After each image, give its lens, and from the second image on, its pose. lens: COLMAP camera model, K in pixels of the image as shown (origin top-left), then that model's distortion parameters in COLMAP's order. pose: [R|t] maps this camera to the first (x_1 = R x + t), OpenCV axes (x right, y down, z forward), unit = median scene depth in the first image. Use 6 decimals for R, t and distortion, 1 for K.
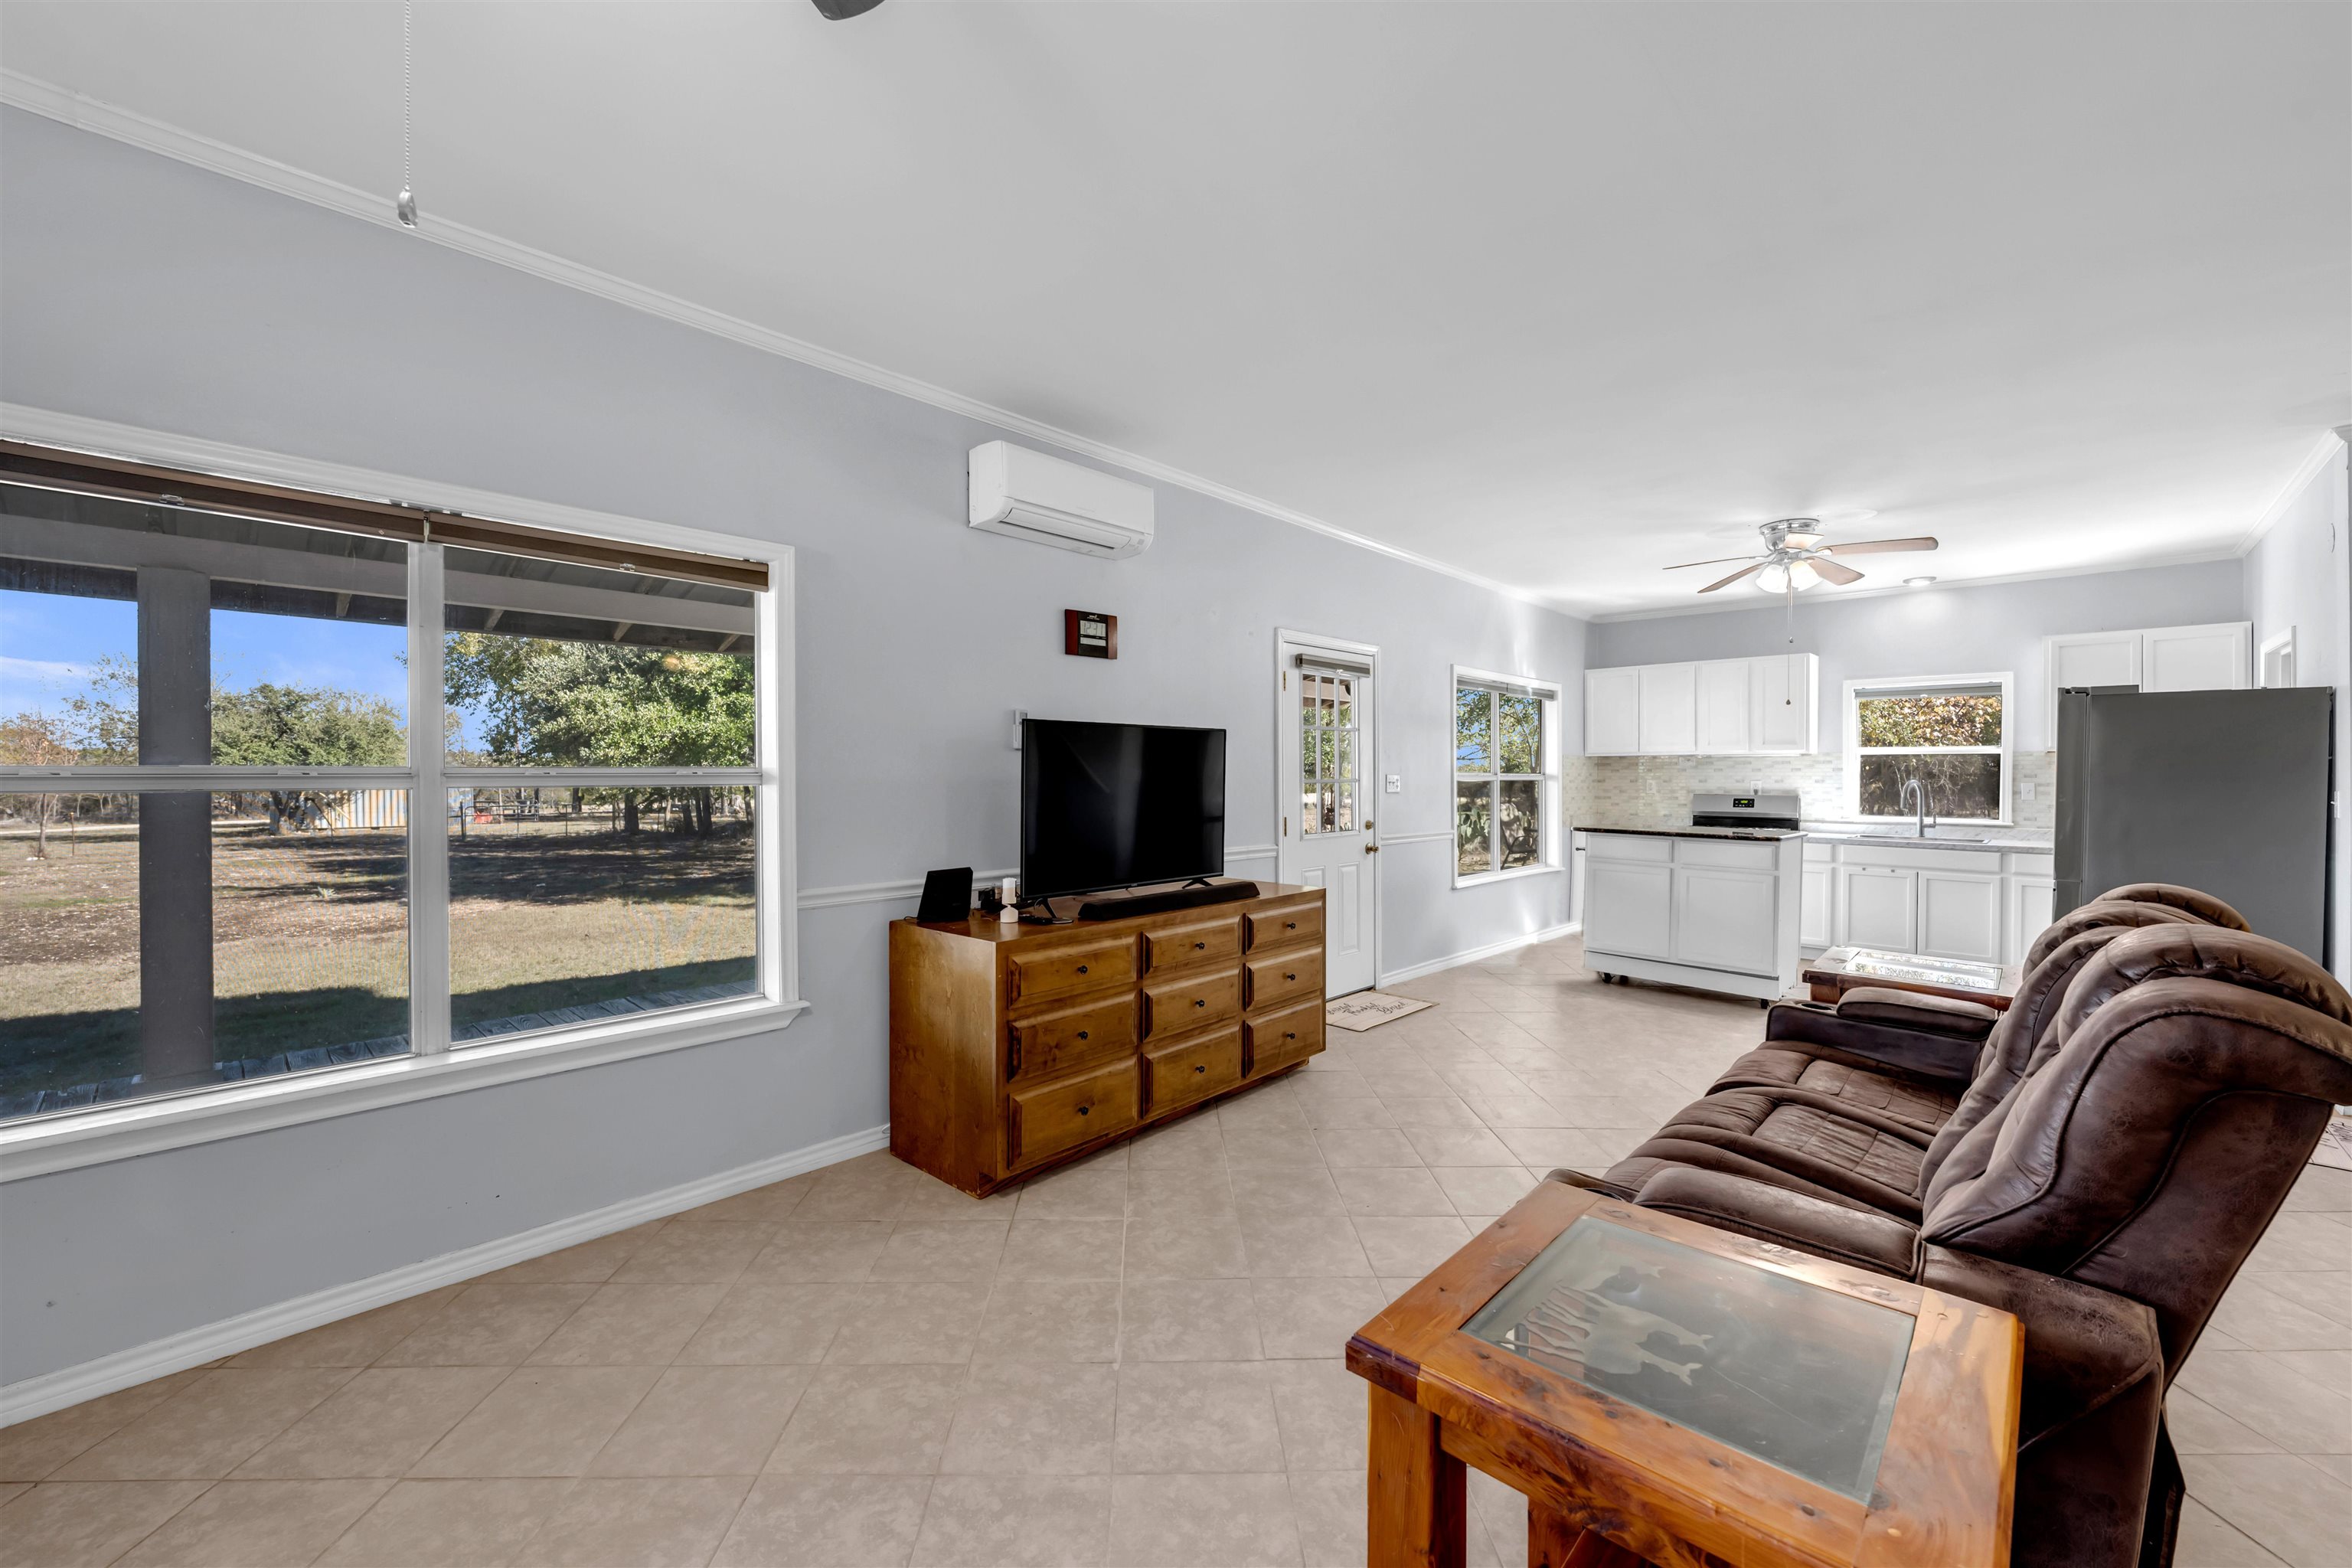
lens RADIAL K [[940.3, 0, 1172.0], [0, 940.3, 783.8], [0, 0, 1]] dist [0.000839, 0.000235]
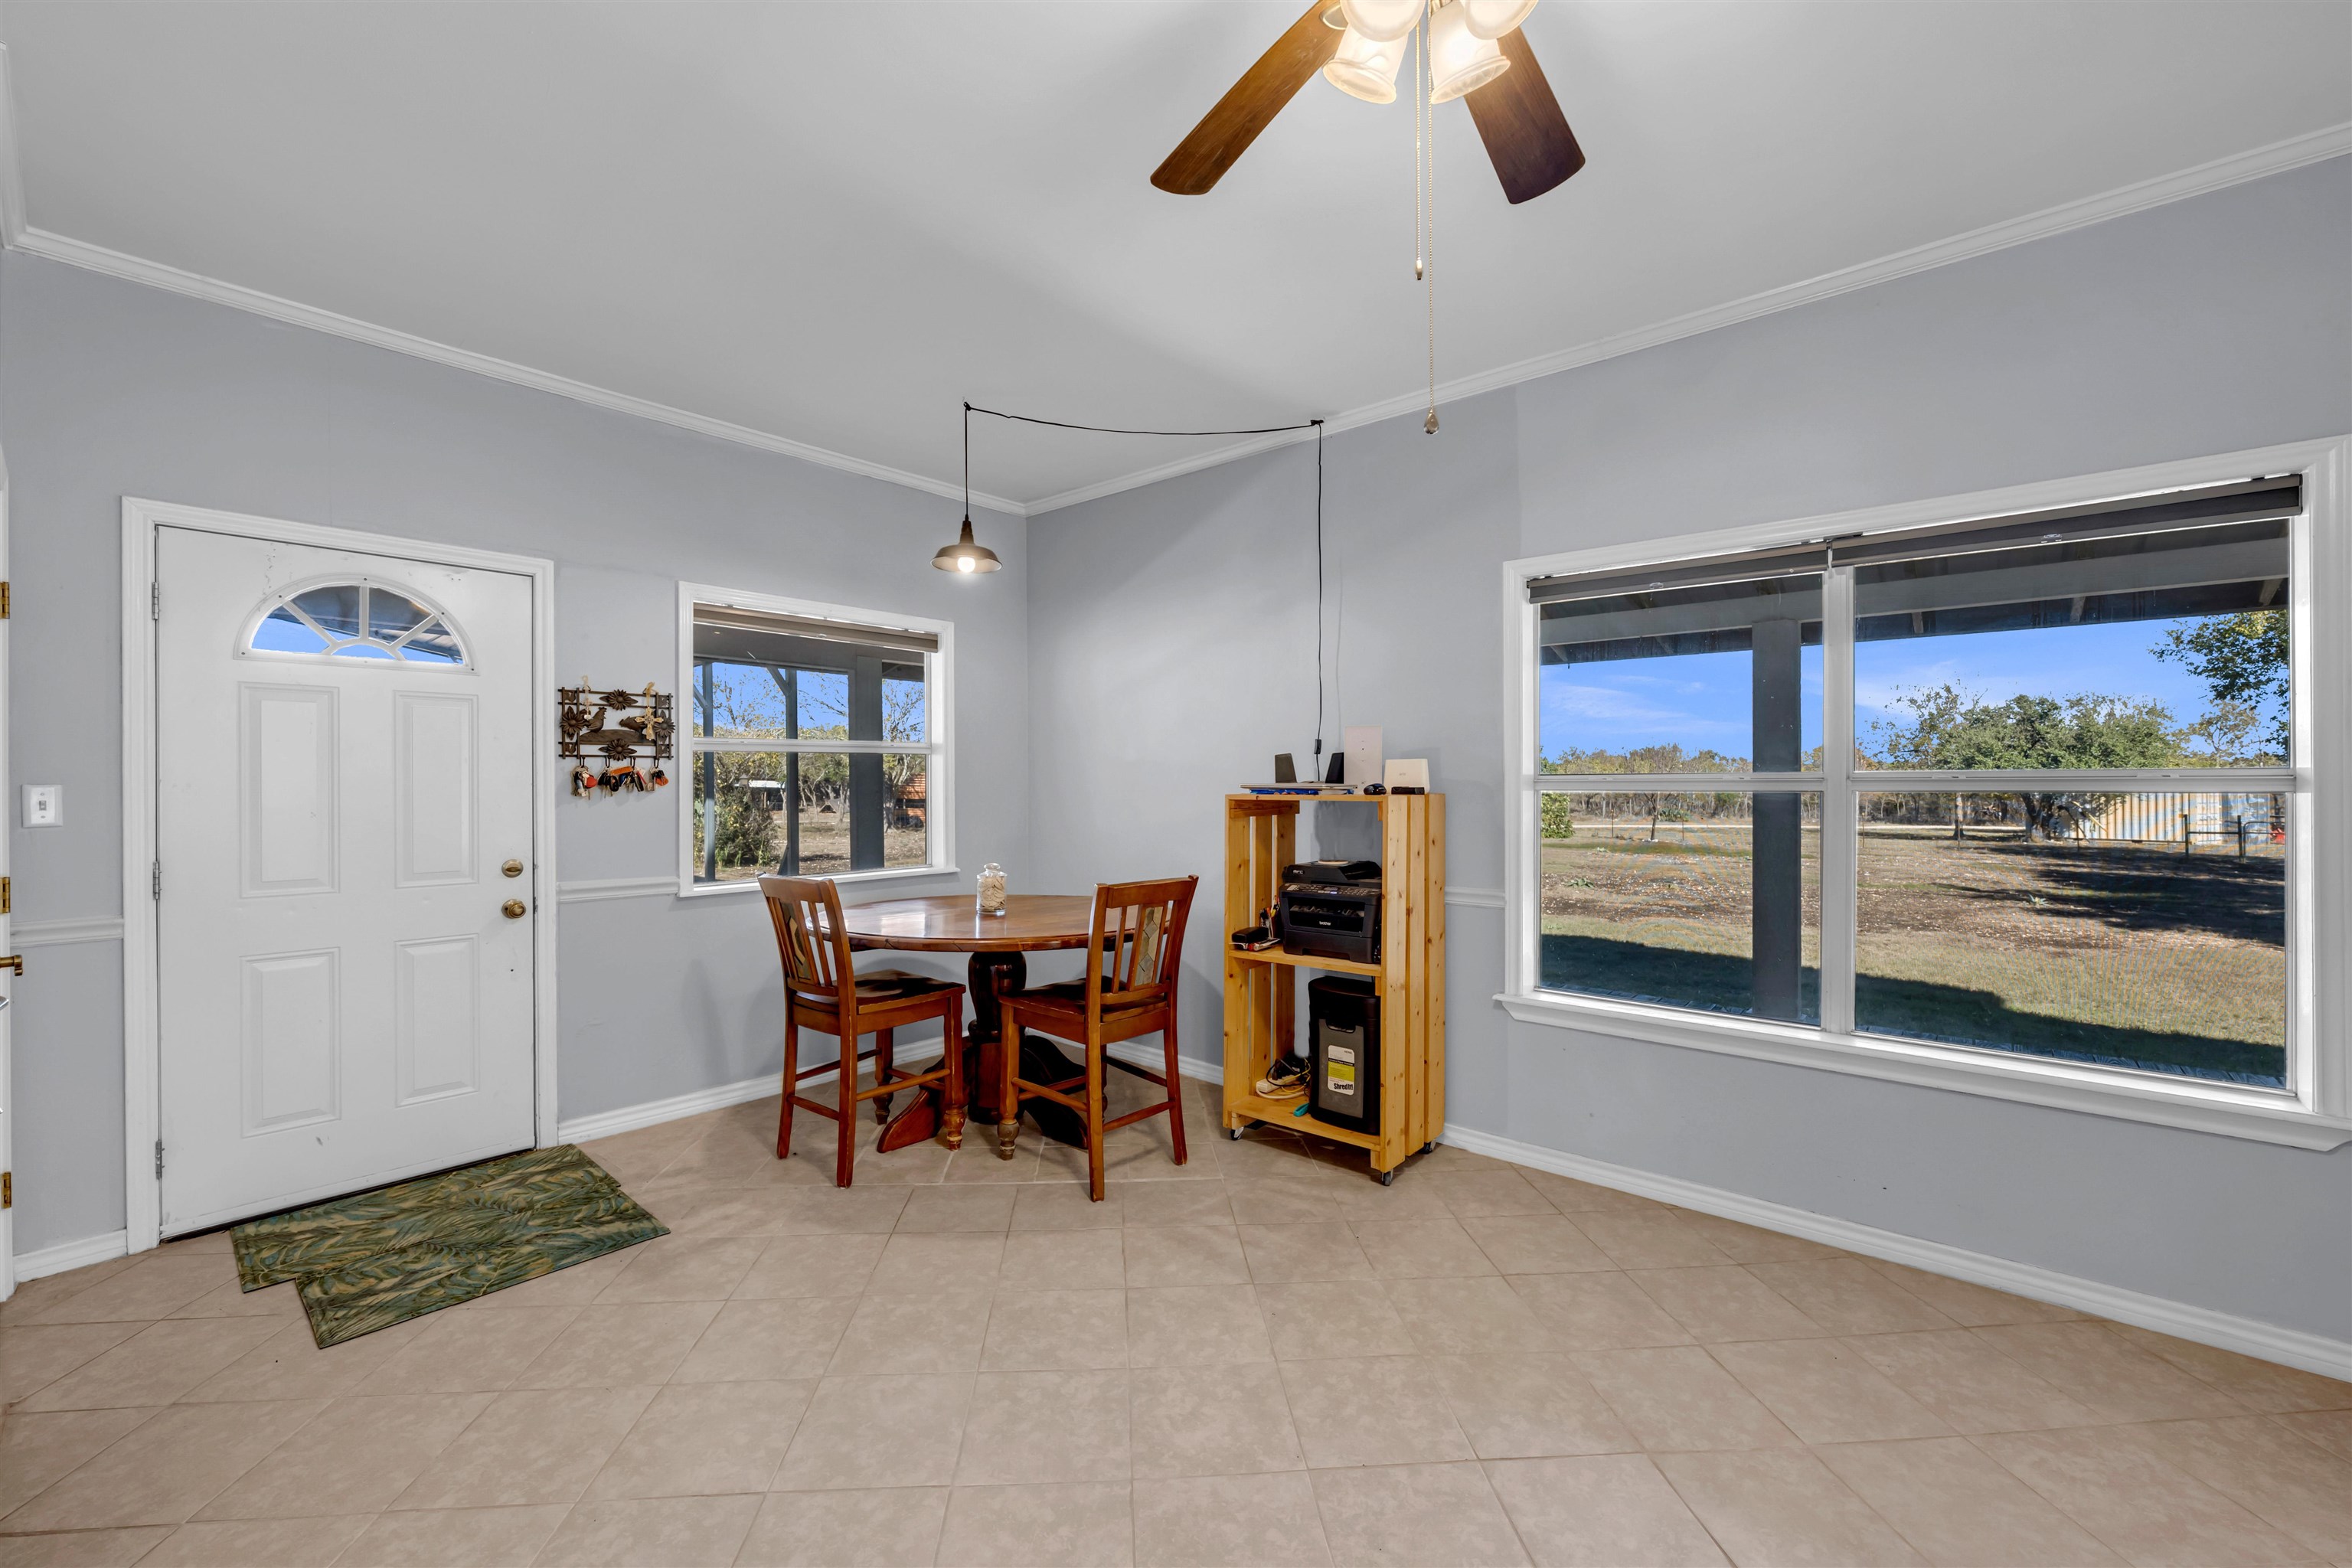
lens RADIAL K [[950.6, 0, 1167.2], [0, 950.6, 787.3], [0, 0, 1]] dist [-0.001079, -0.000245]
pose [[0.046018, 0.004057, -0.998932, 0.099376], [-0.009815, 0.999945, 0.003609, 0.001481], [0.998892, 0.009638, 0.046055, 0.058588]]
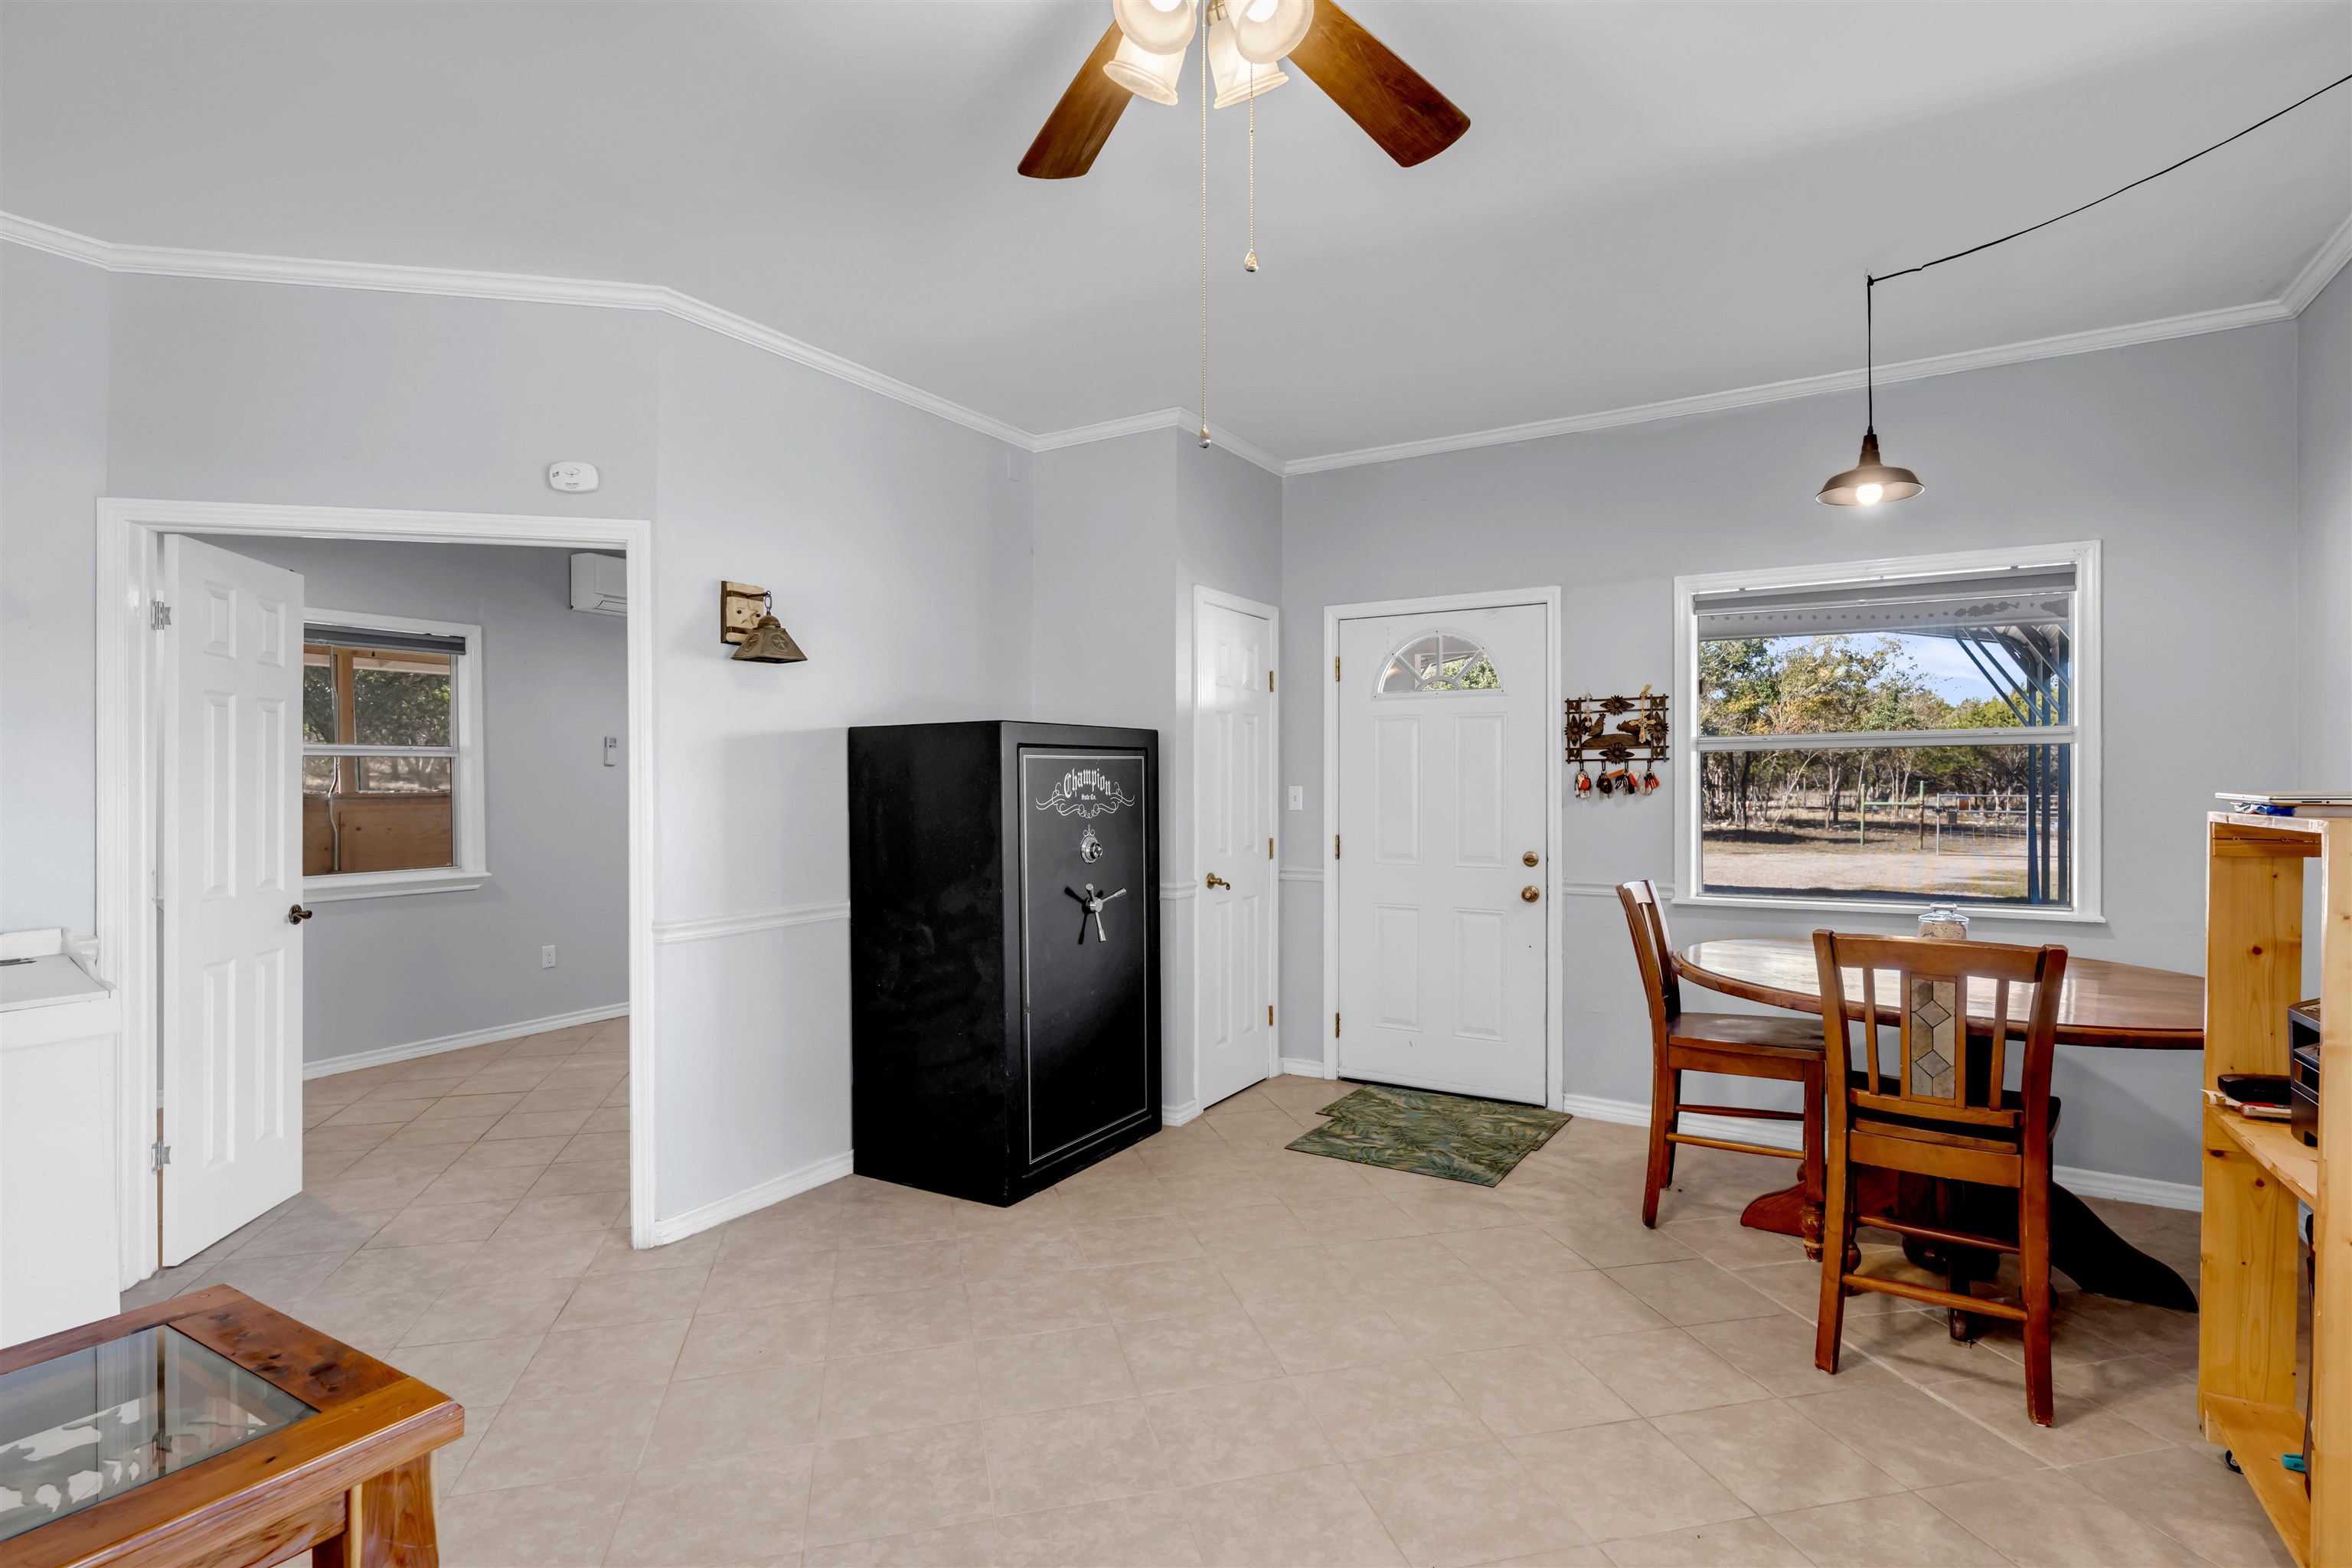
lens RADIAL K [[1176.8, 0, 1163.7], [0, 1176.8, 790.6], [0, 0, 1]] dist [0.001715, 0.000408]
pose [[-0.979093, 0.002081, -0.203401, -0.034466], [-0.001690, 0.999830, 0.018360, -0.004430], [0.203405, 0.018320, -0.978923, 0.357762]]
